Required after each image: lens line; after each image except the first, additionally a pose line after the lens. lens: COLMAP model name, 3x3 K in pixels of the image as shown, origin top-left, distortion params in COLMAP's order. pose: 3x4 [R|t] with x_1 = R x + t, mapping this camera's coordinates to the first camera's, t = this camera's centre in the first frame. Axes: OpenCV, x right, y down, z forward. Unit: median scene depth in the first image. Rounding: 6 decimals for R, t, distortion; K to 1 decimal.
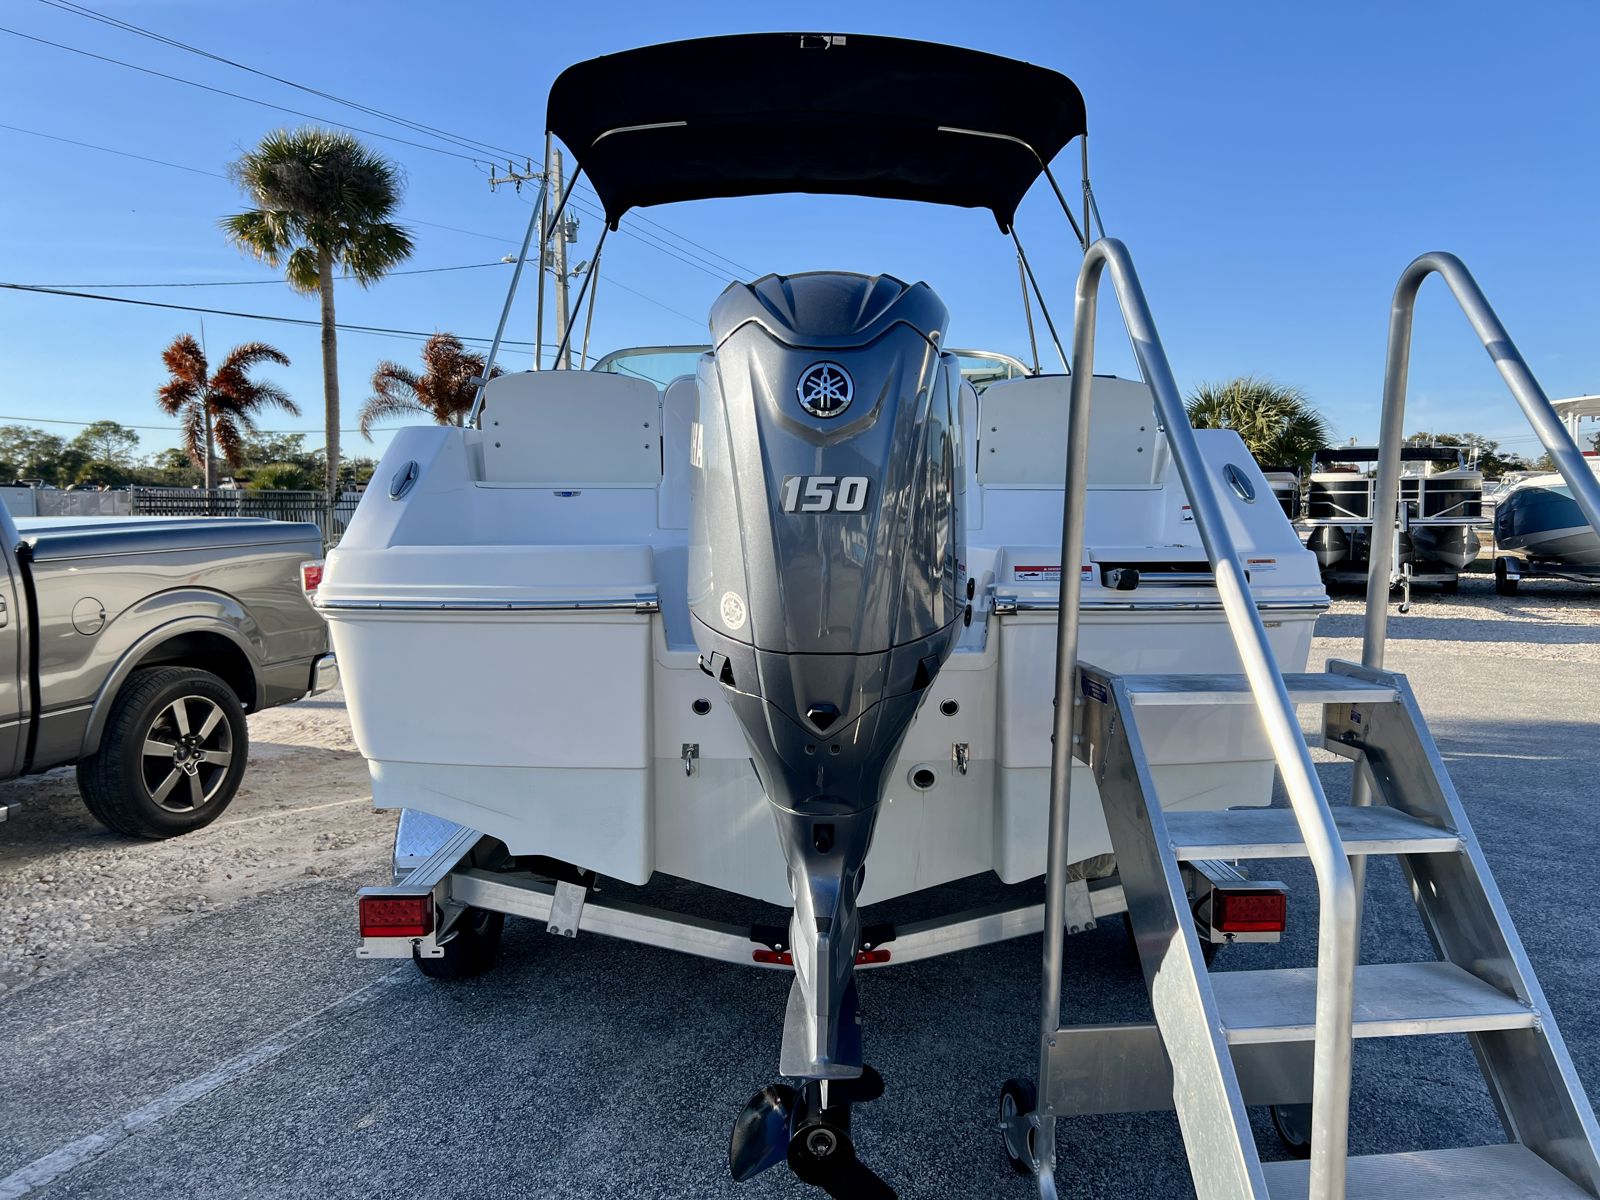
lens RADIAL K [[1236.0, 0, 800.0], [0, 1236.0, 600.0], [0, 0, 1]] dist [0.022192, -0.000540]
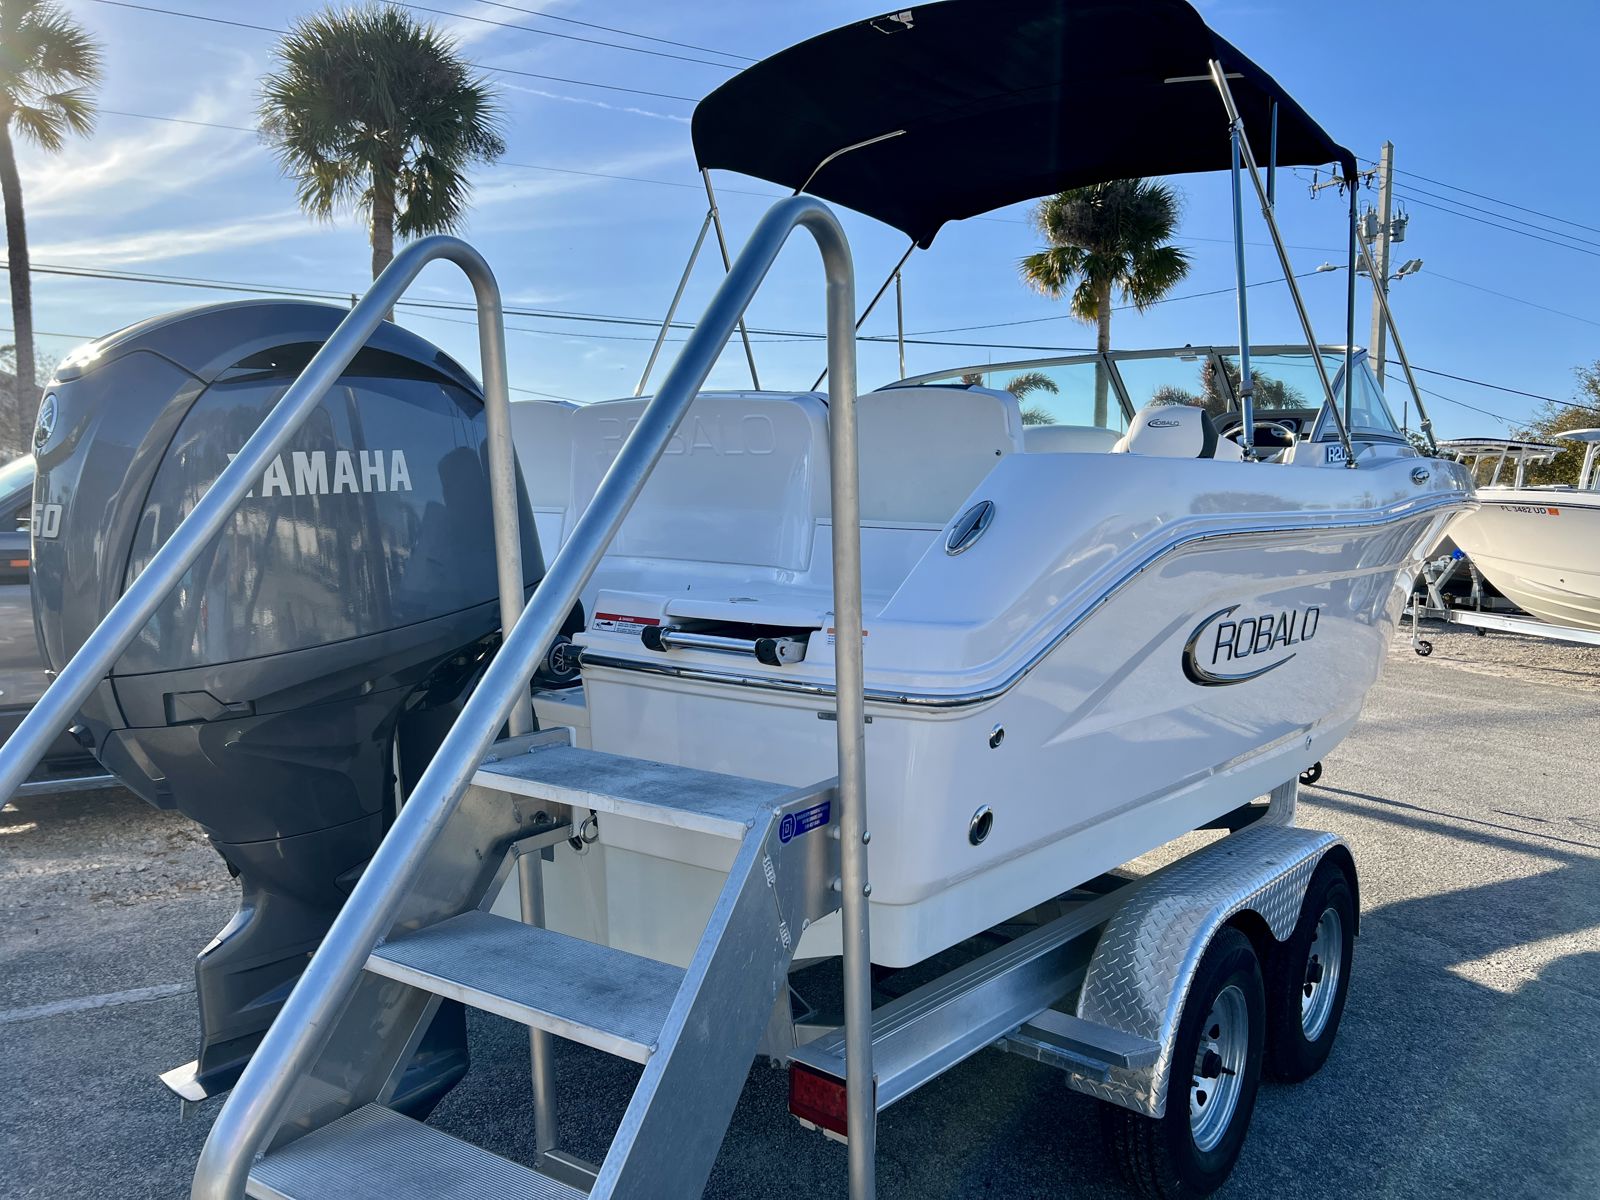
lens RADIAL K [[1236.0, 0, 800.0], [0, 1236.0, 600.0], [0, 0, 1]] dist [0.022192, -0.000540]
pose [[0.761904, 0.070291, -0.643865, 0.108834], [-0.081307, 0.996610, 0.012587, -0.007576], [0.642567, 0.042760, 0.765036, 0.054734]]
